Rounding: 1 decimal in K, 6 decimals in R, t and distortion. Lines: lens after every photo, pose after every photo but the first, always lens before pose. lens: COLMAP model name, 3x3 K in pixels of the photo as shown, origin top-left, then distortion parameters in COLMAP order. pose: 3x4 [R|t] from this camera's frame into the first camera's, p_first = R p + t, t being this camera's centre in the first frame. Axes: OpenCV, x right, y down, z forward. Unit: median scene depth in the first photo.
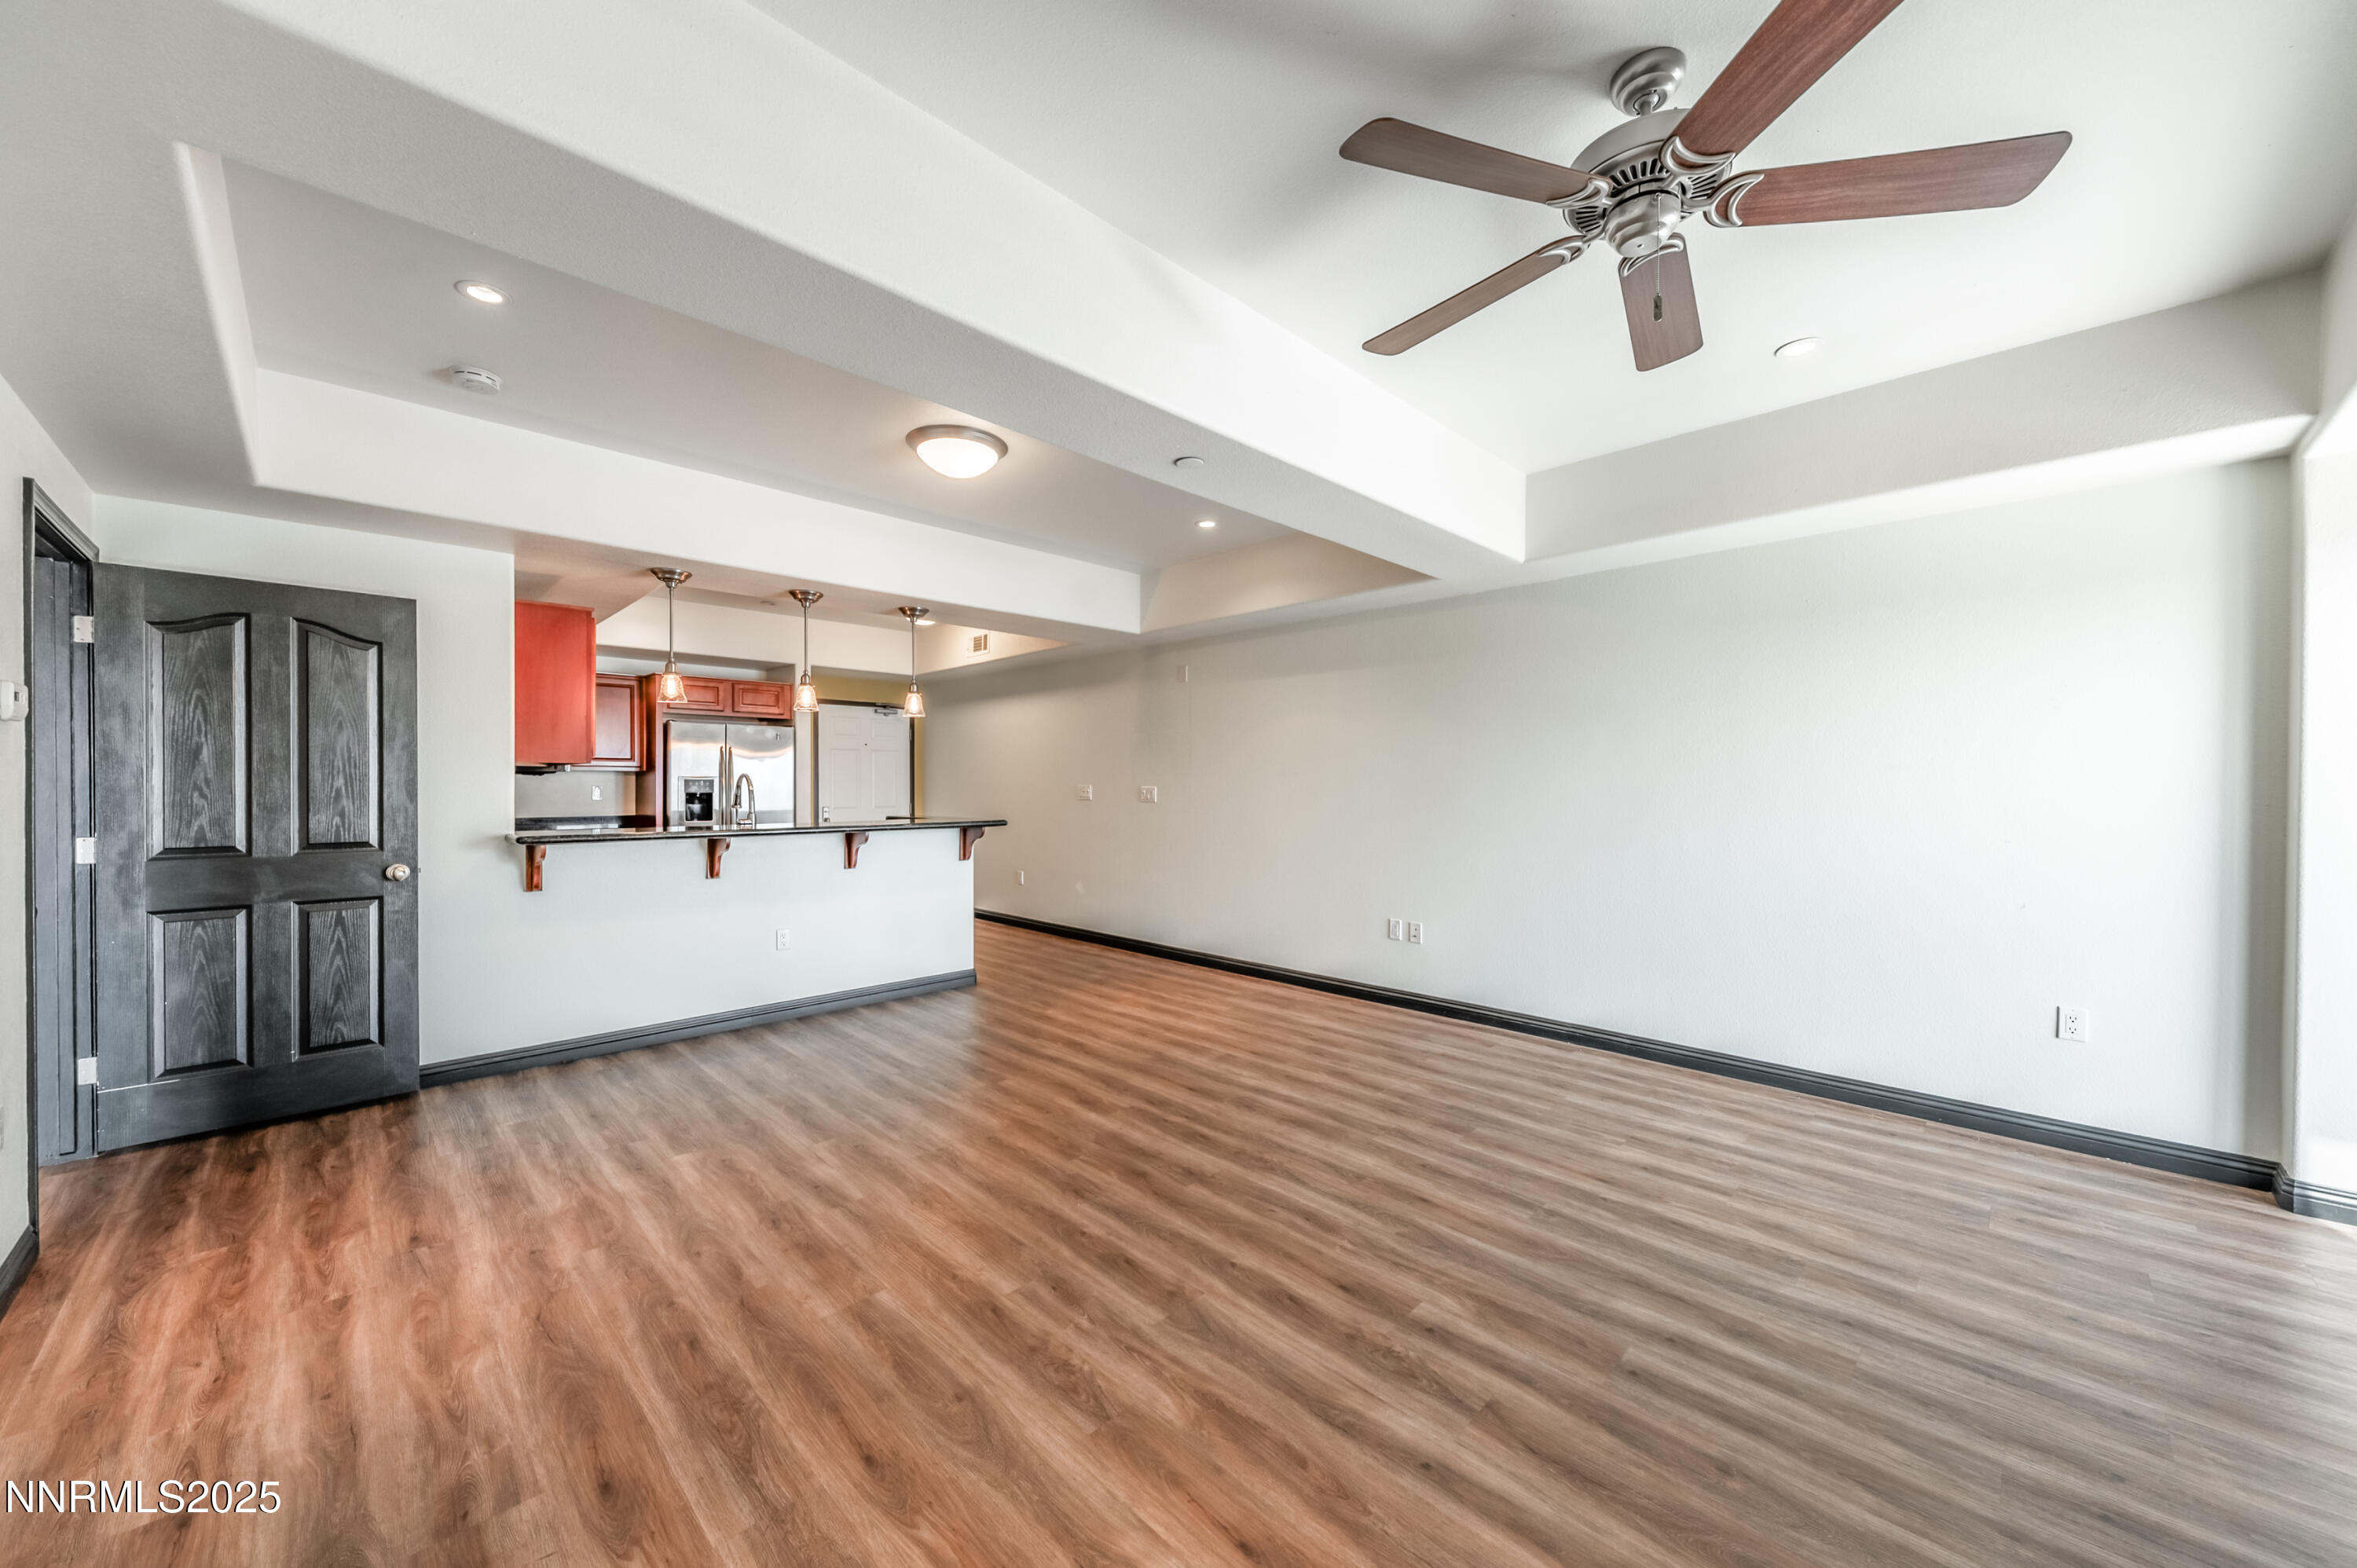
lens RADIAL K [[825.3, 0, 1170.6], [0, 825.3, 788.5], [0, 0, 1]] dist [0.000940, -0.000069]
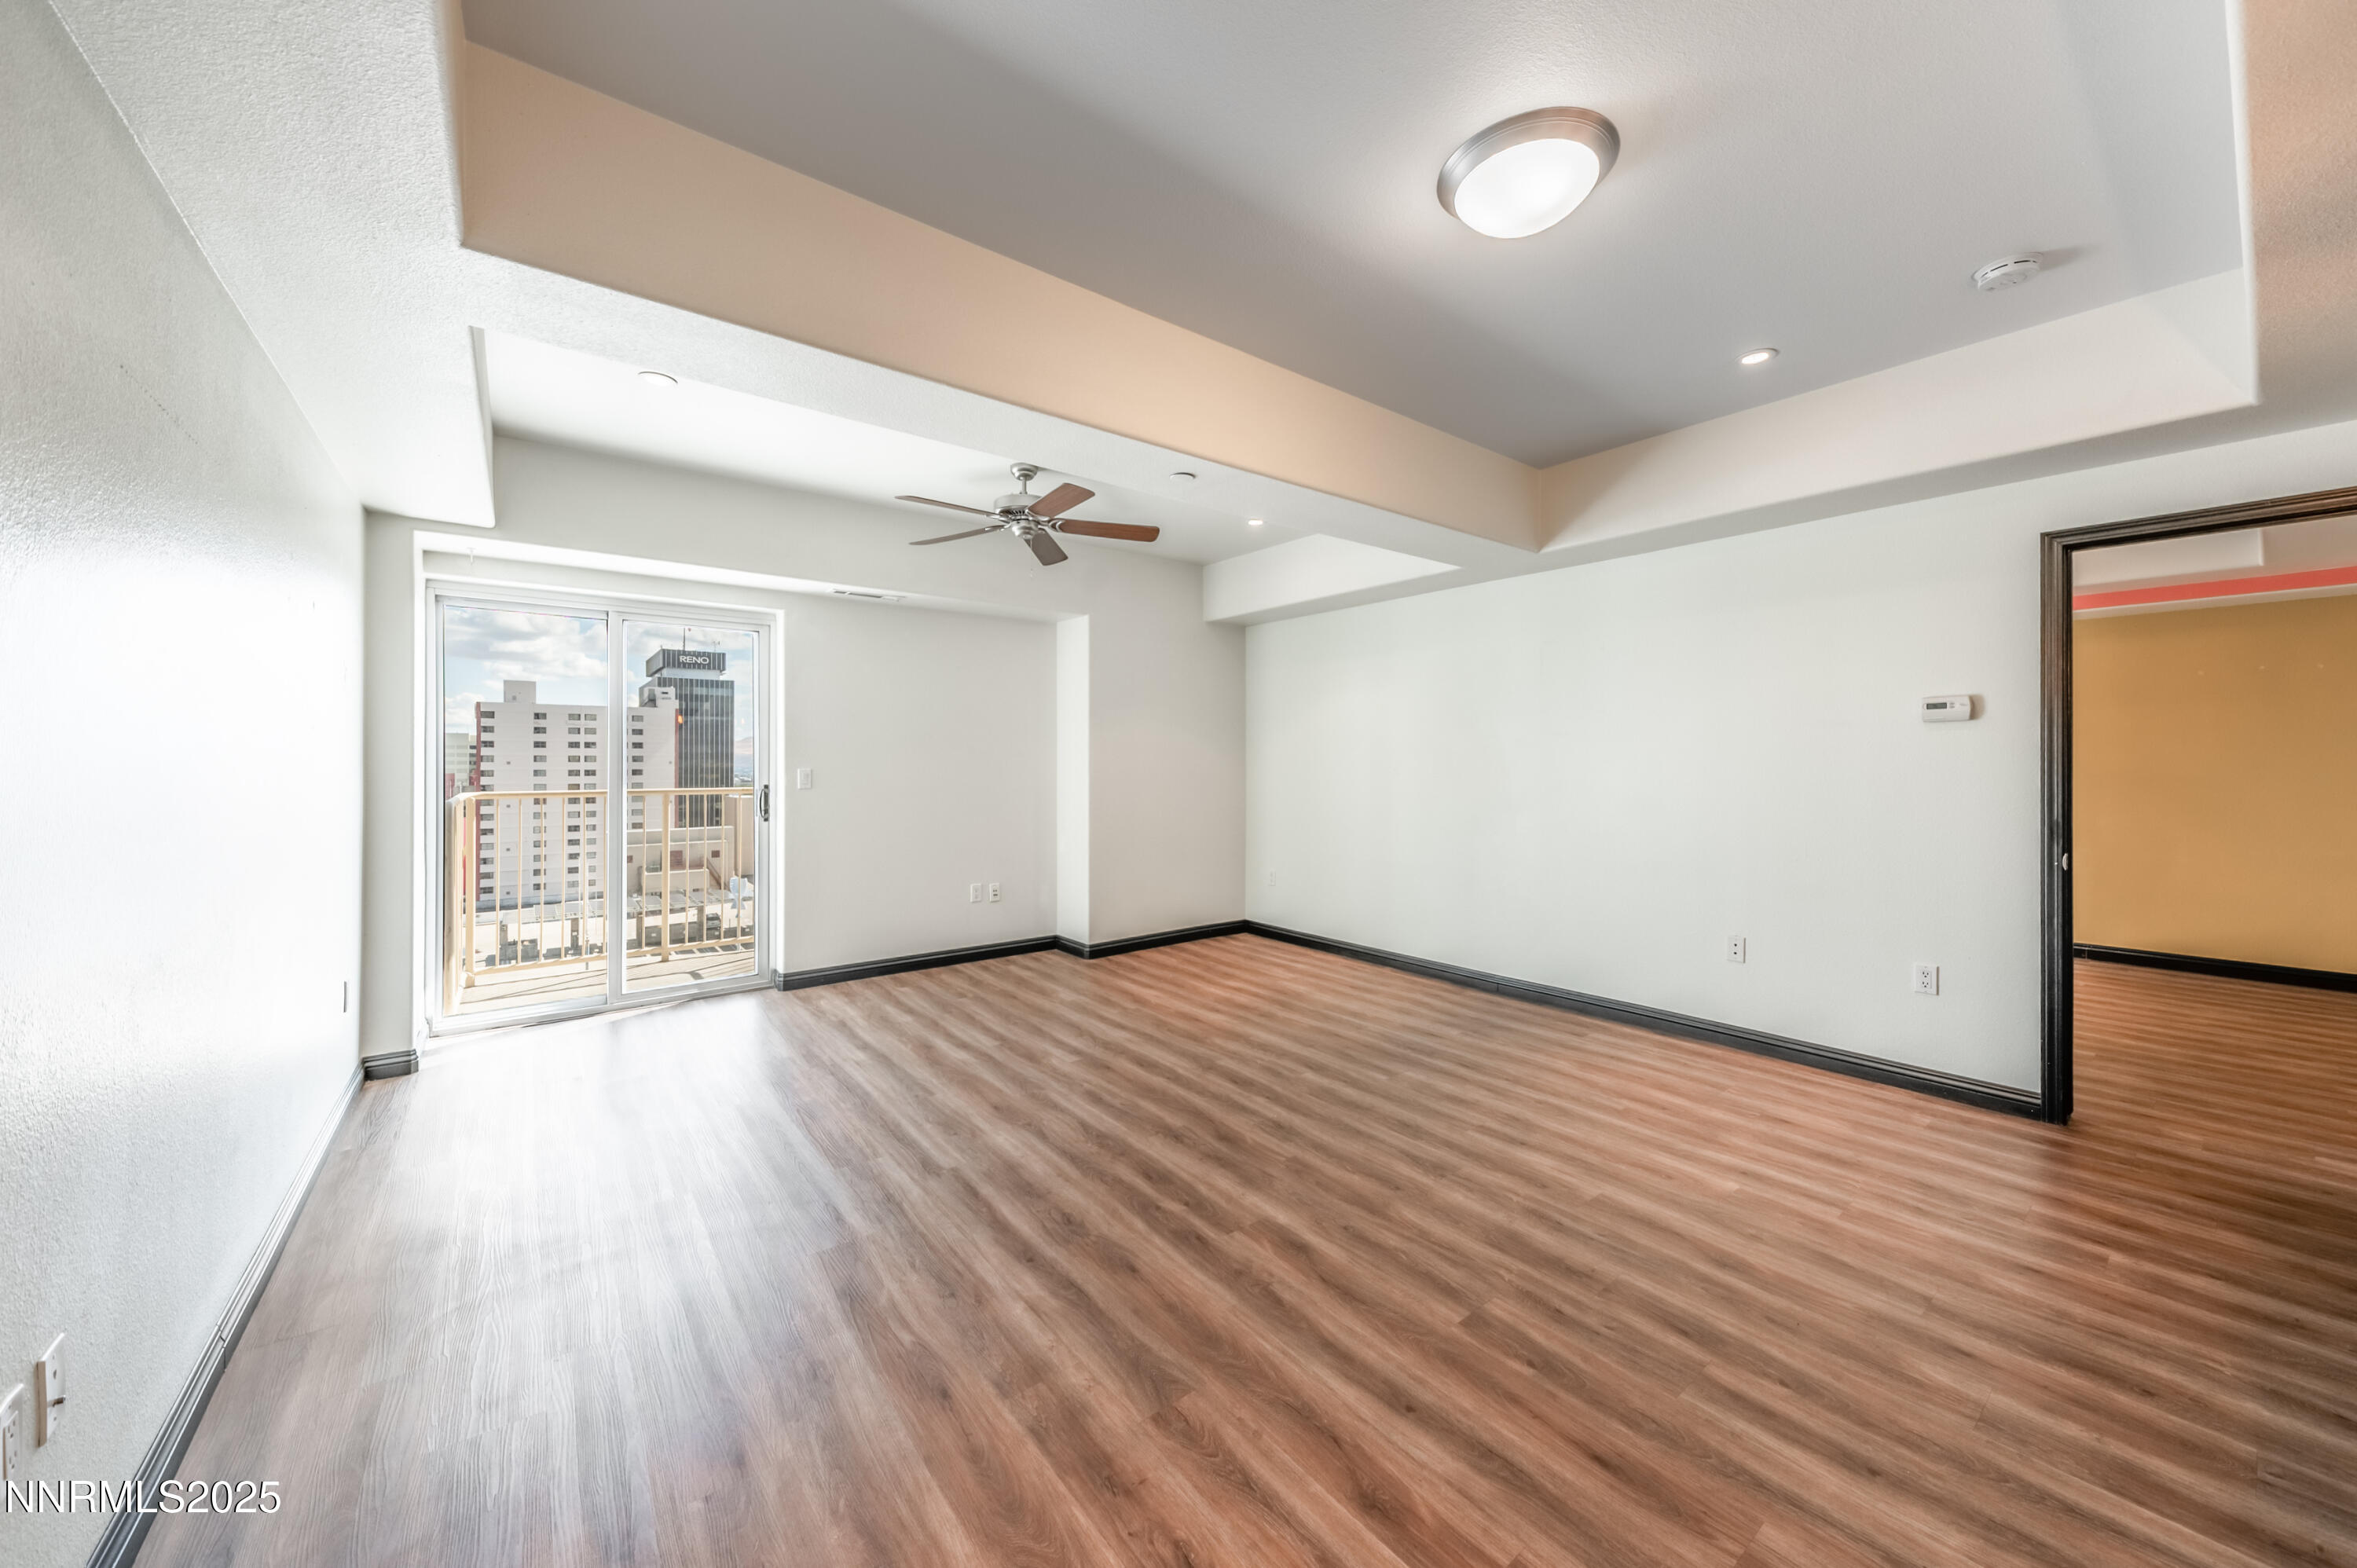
lens RADIAL K [[841.0, 0, 1193.2], [0, 841.0, 761.7], [0, 0, 1]] dist [0.008052, -0.000138]
pose [[-0.994753, 0.001355, 0.102297, -0.102047], [0.001567, 0.999997, 0.001993, -0.019266], [-0.102294, 0.002143, -0.994752, 1.942778]]
